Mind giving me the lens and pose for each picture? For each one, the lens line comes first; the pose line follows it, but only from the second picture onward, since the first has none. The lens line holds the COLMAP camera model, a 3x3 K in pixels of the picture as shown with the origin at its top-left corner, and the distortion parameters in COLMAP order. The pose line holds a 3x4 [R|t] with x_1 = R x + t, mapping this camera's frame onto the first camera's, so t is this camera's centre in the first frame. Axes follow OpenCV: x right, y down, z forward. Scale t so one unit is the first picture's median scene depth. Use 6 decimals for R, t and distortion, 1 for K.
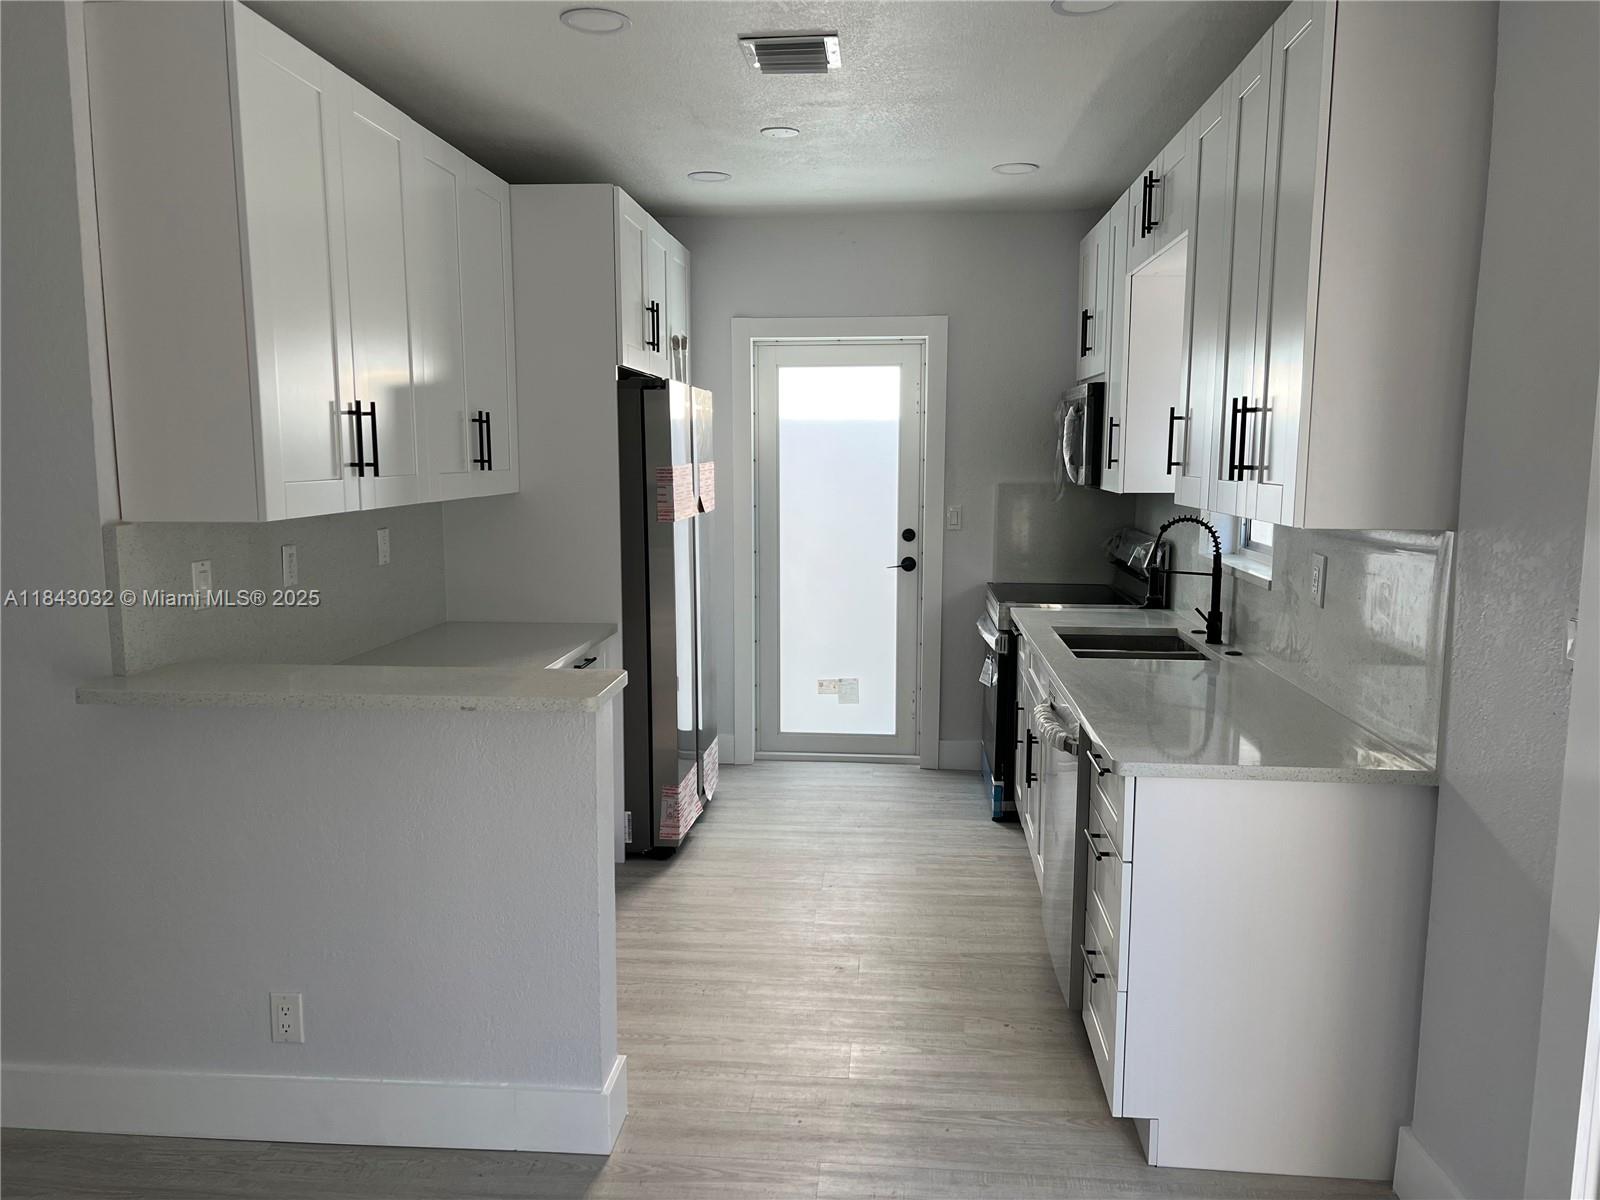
lens RADIAL K [[1183.5, 0, 797.0], [0, 1183.5, 600.3], [0, 0, 1]] dist [0.100465, -0.117255]
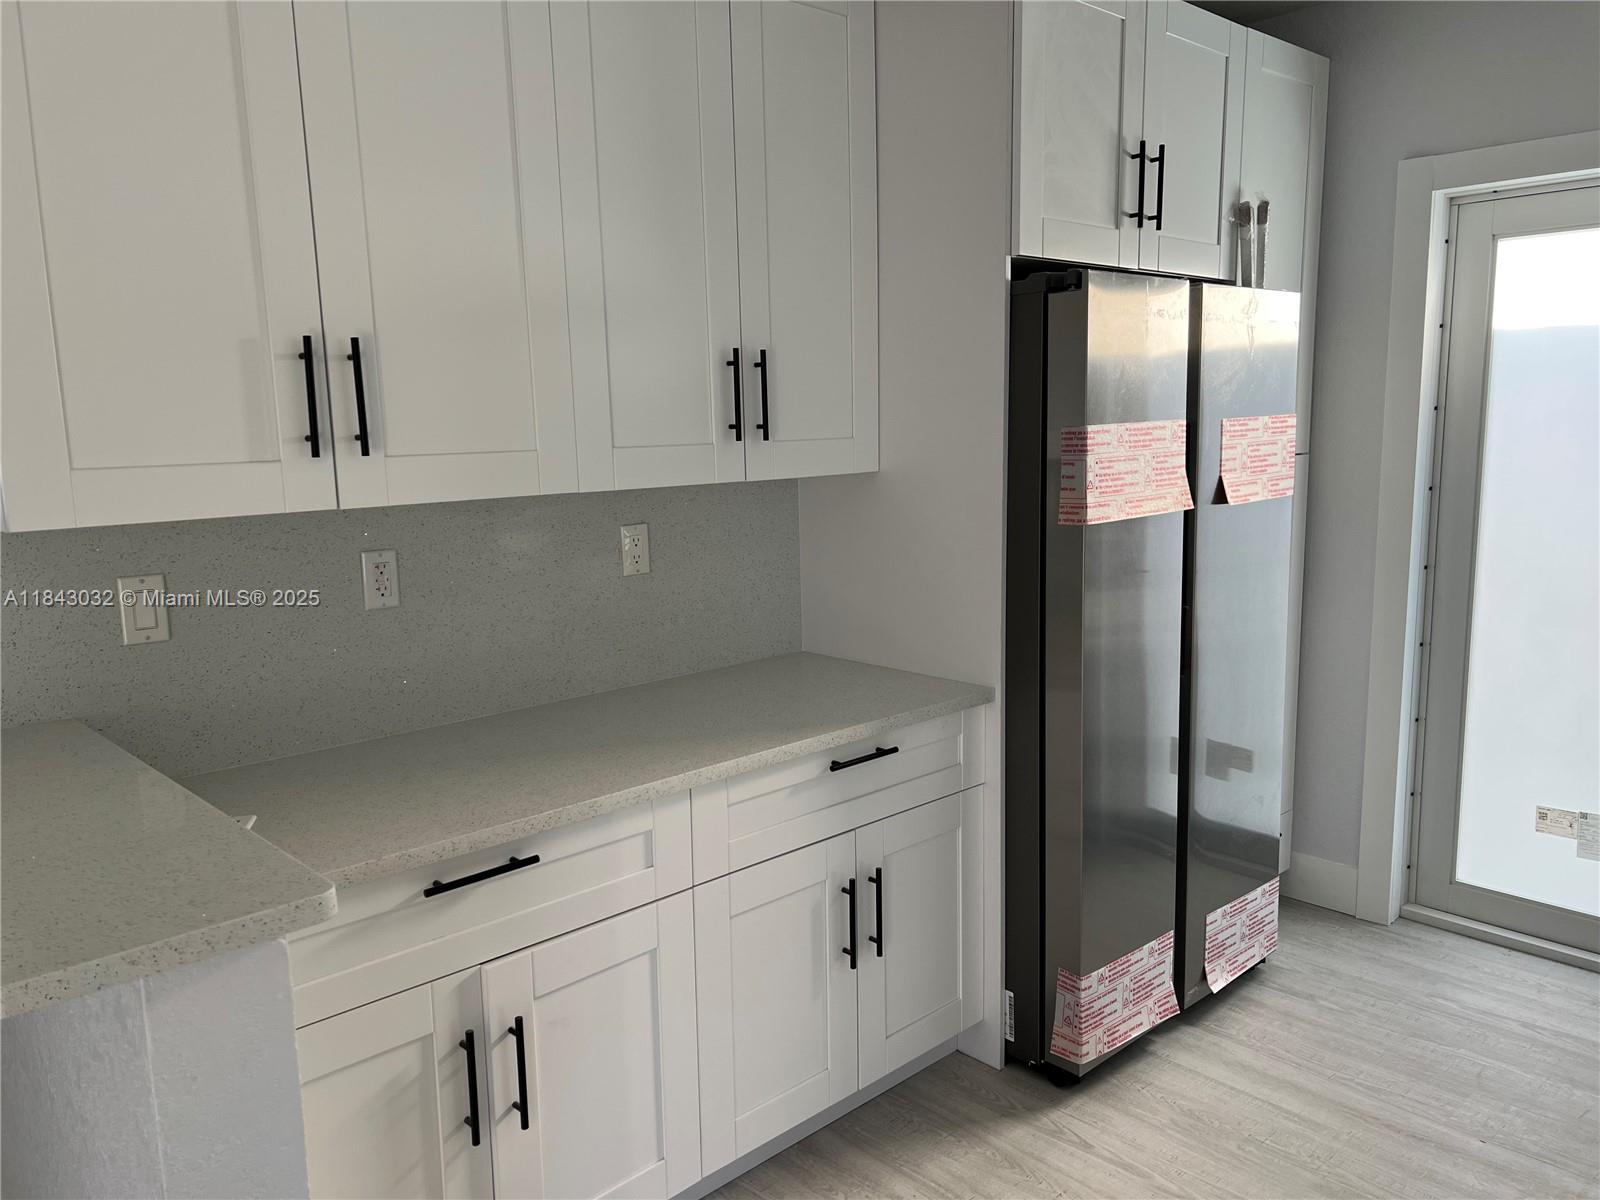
lens RADIAL K [[1183.5, 0, 797.0], [0, 1183.5, 600.3], [0, 0, 1]] dist [0.100465, -0.117255]
pose [[0.739816, 0.085187, -0.667395, 0.160291], [-0.060760, 0.996358, 0.059822, -0.050250], [0.670060, -0.003706, 0.742298, 0.433002]]
